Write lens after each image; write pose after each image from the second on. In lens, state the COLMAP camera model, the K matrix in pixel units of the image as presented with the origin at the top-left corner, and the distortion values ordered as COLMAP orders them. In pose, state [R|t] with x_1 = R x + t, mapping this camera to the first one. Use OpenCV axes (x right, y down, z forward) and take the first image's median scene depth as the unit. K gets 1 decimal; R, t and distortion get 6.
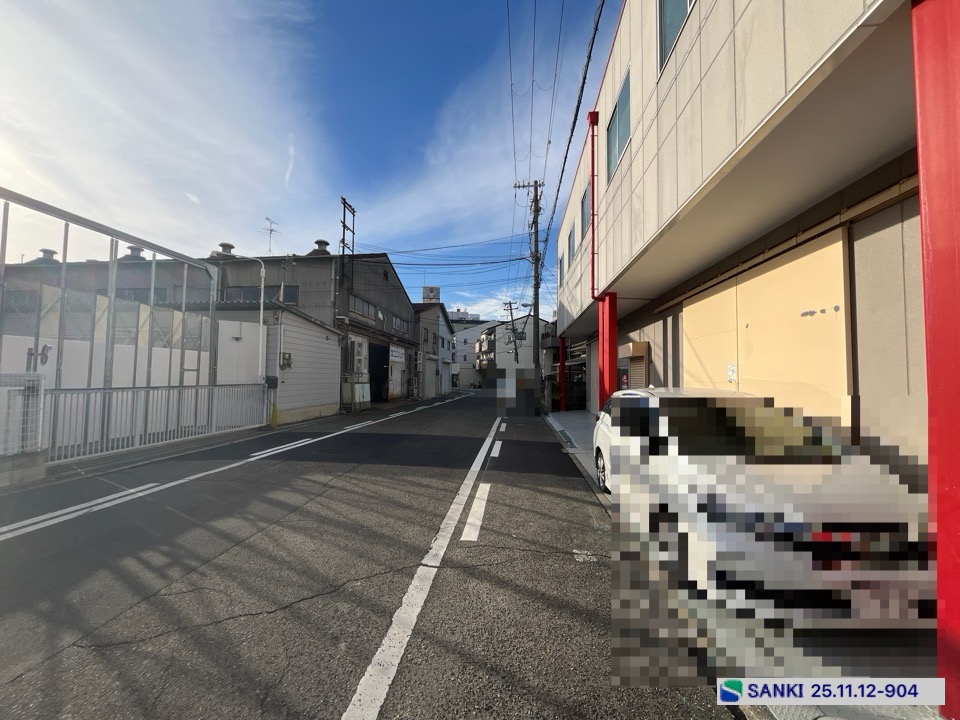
lens RADIAL K [[389.4, 0, 477.4], [0, 389.4, 361.2], [0, 0, 1]] dist [-0.001890, -0.000300]
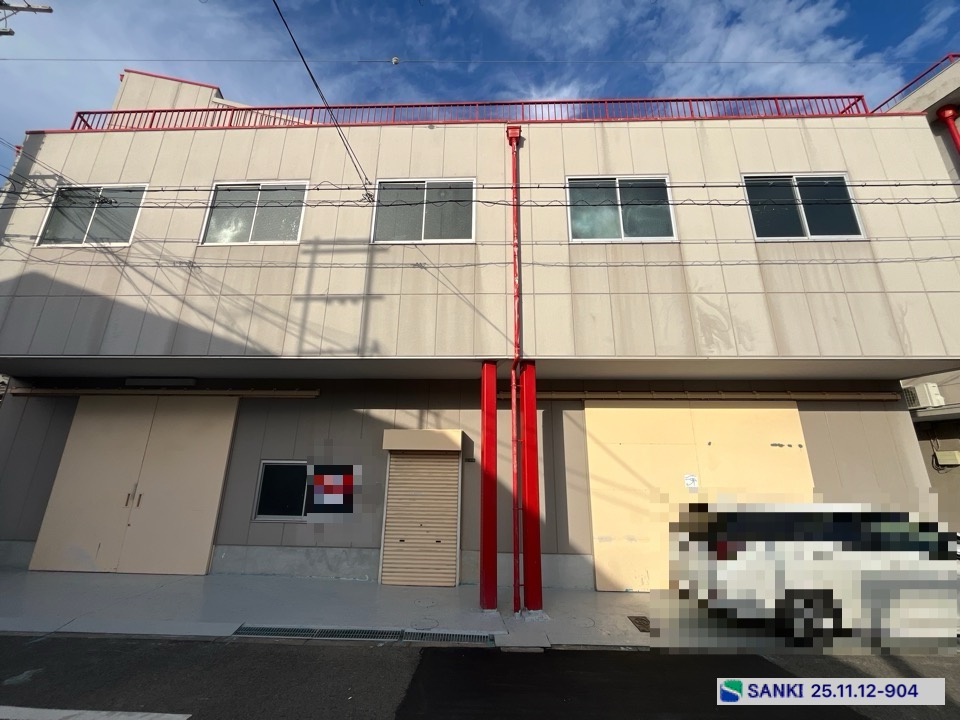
lens RADIAL K [[389.4, 0, 477.4], [0, 389.4, 361.2], [0, 0, 1]] dist [-0.001890, -0.000300]
pose [[-0.063846, 0.266545, 0.961705, -0.298335], [-0.054161, 0.961326, -0.270035, 0.019067], [-0.996489, -0.069328, -0.046940, 0.993540]]
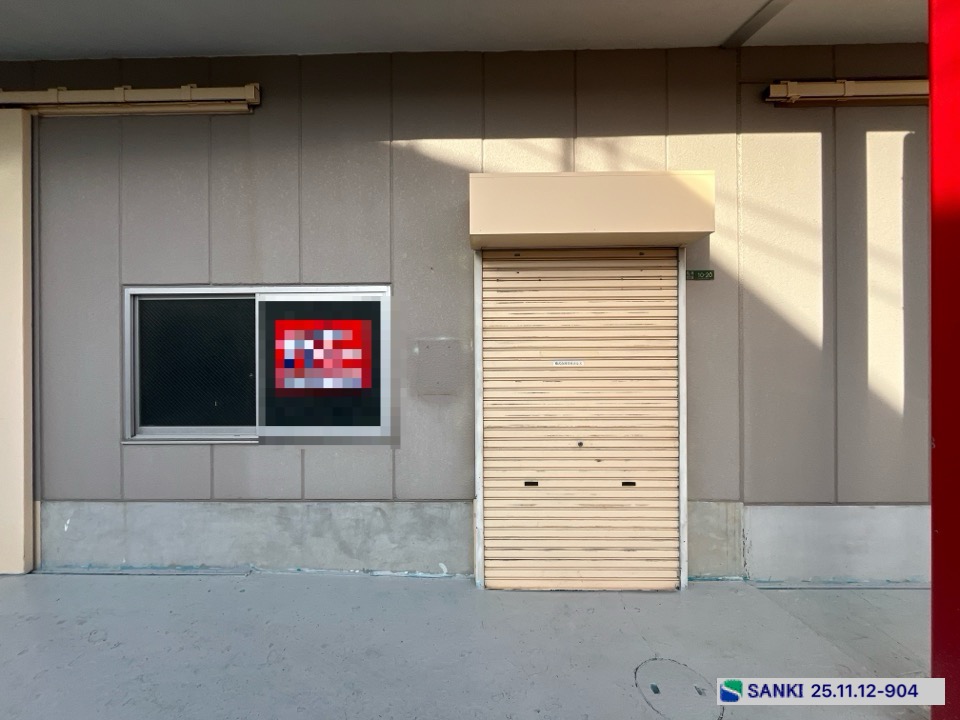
lens RADIAL K [[396.0, 0, 470.7], [0, 396.0, 357.7], [0, 0, 1]] dist [-0.002723, -0.000247]
pose [[-0.086317, -0.010943, 0.996208, 0.180572], [-0.034737, 0.999365, 0.007968, 0.059731], [-0.995662, -0.033917, -0.086643, 1.132643]]
